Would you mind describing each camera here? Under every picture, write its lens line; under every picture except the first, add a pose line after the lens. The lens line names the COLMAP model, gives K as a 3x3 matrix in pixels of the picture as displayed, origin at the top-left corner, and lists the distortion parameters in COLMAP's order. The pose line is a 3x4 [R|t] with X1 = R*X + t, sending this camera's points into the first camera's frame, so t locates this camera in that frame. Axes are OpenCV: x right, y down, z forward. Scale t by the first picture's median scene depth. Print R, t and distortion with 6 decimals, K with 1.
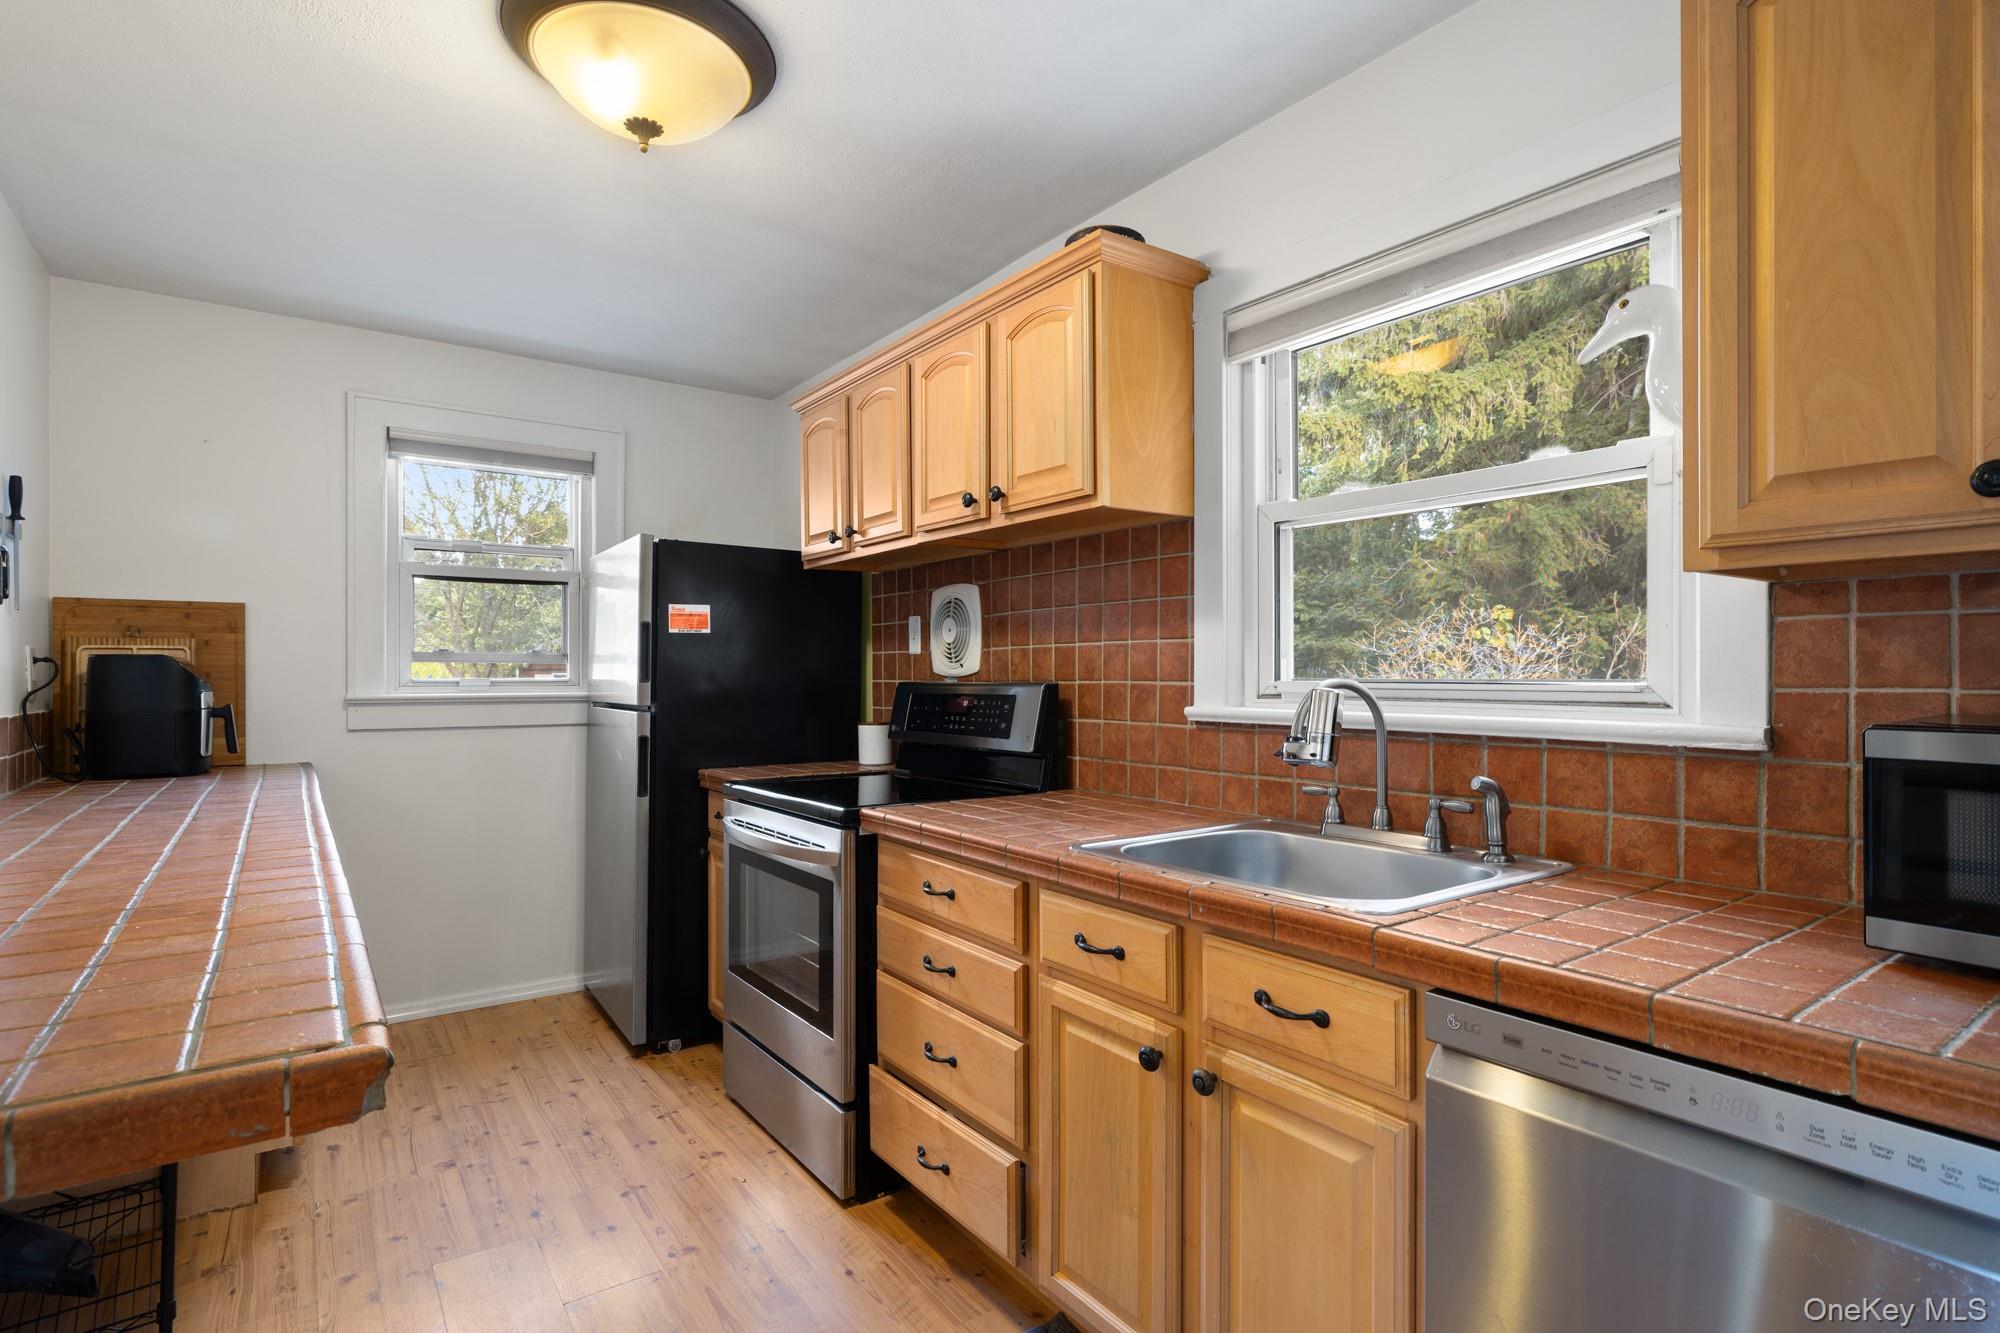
lens RADIAL K [[979.5, 0, 1026.6], [0, 979.5, 664.7], [0, 0, 1]] dist [-0.004918, 0.001159]
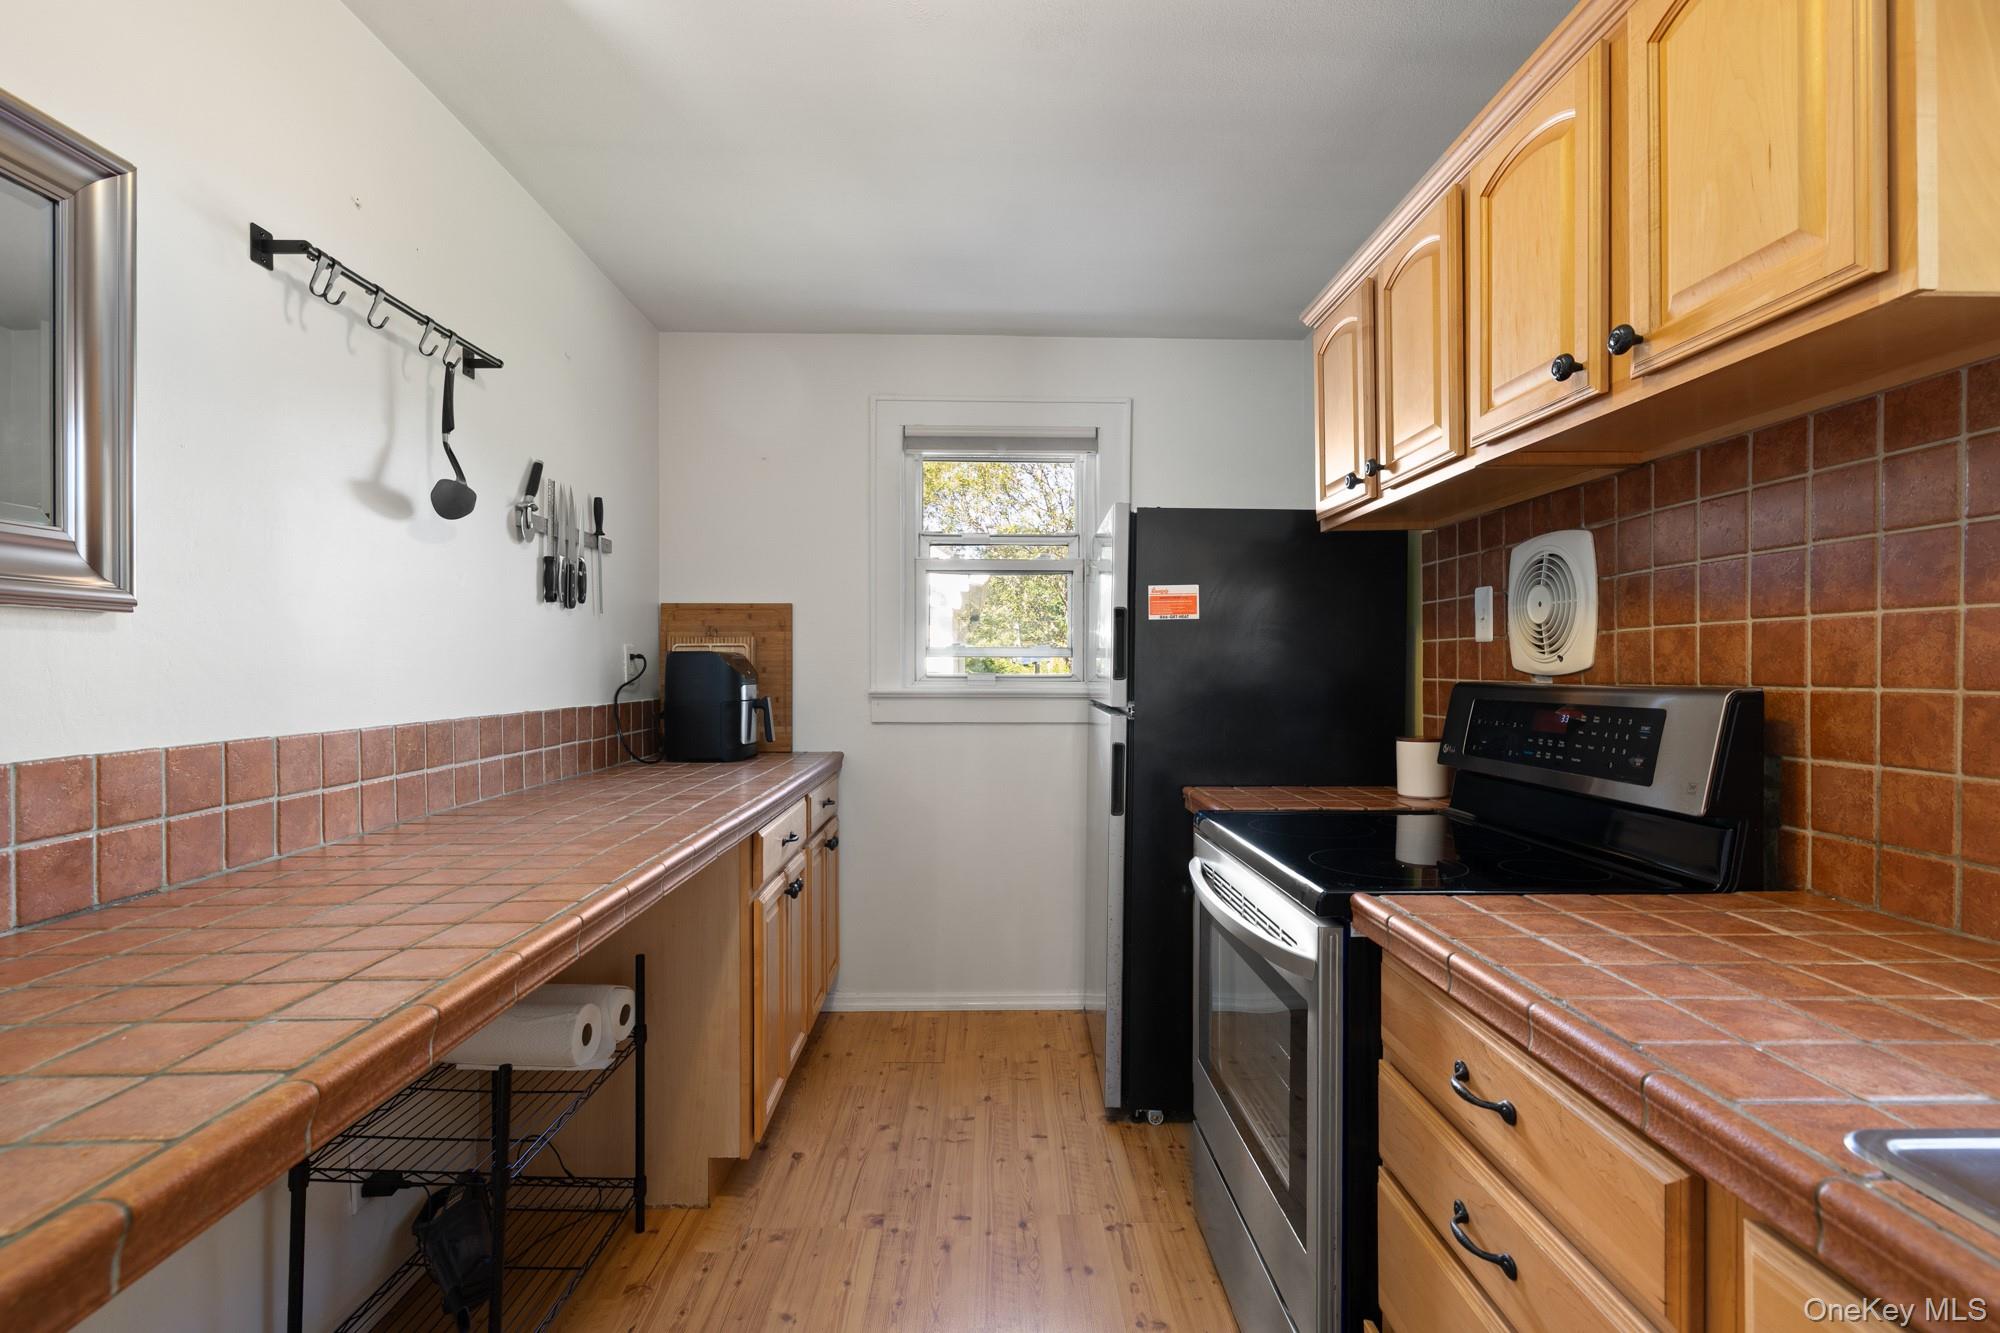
lens RADIAL K [[918.0, 0, 996.9], [0, 918.0, 669.7], [0, 0, 1]] dist [-0.003102, 0.000870]
pose [[0.804054, 0.003798, -0.594544, -0.007770], [0.004071, 0.999921, 0.011893, -0.000374], [0.594542, -0.011983, 0.803975, 0.387144]]
